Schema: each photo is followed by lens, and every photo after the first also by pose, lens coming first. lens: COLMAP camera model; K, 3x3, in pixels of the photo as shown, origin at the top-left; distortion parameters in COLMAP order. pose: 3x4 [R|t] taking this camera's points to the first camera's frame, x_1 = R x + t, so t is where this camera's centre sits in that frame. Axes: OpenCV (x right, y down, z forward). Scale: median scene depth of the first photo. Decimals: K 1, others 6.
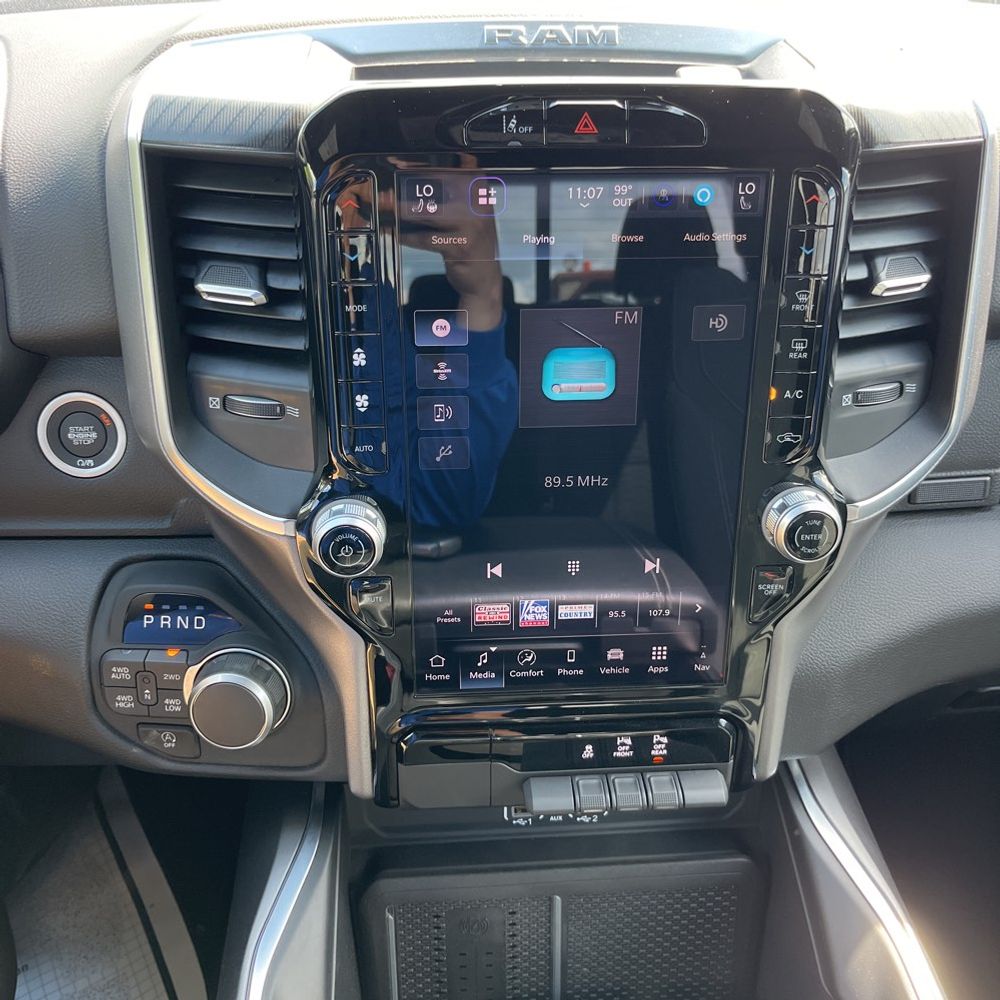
lens RADIAL K [[1046.4, 0, 500.0], [0, 1046.4, 500.0], [0, 0, 1]] dist [0.030599, -0.034913]
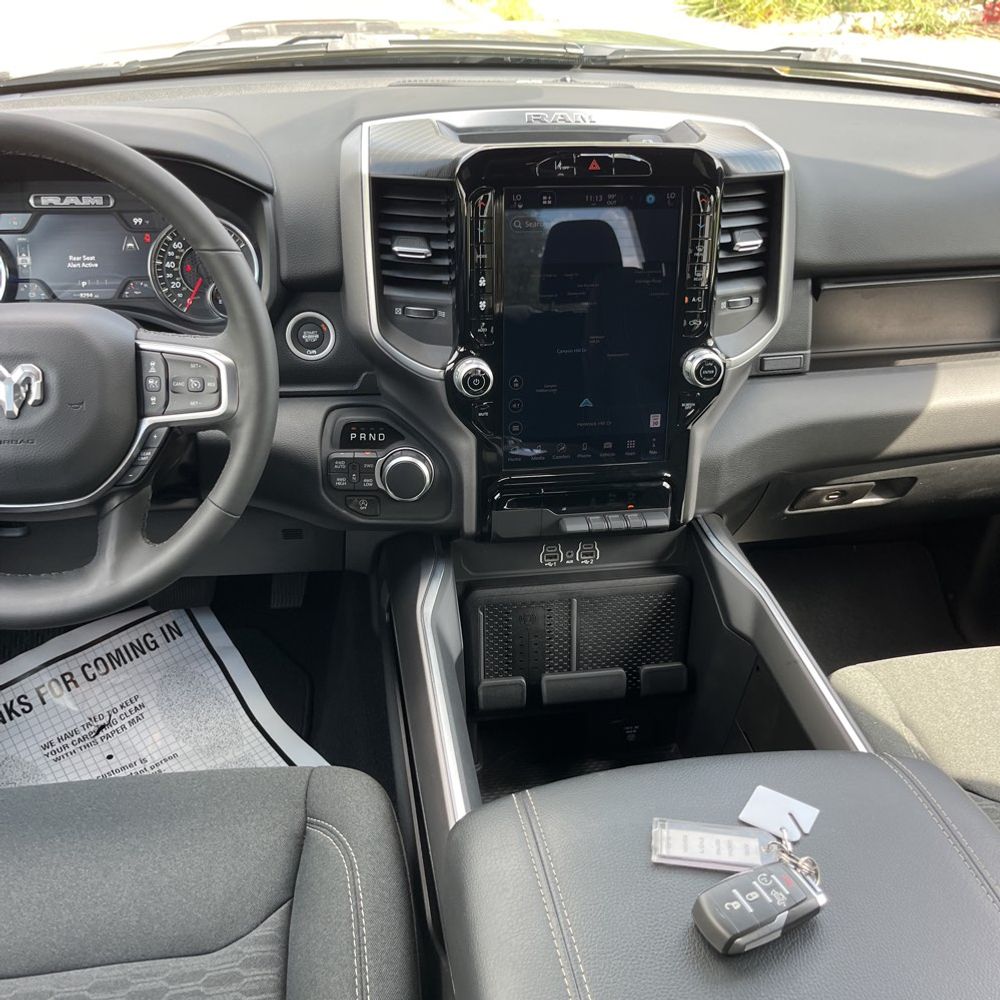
lens RADIAL K [[989.3, 0, 495.9], [0, 989.3, 471.2], [0, 0, 1]] dist [0.154610, -0.617949]
pose [[0.995708, -0.031820, 0.086906, -0.253605], [0.035424, 0.998562, -0.040248, 0.267498], [-0.085500, 0.043154, 0.995403, -0.771946]]
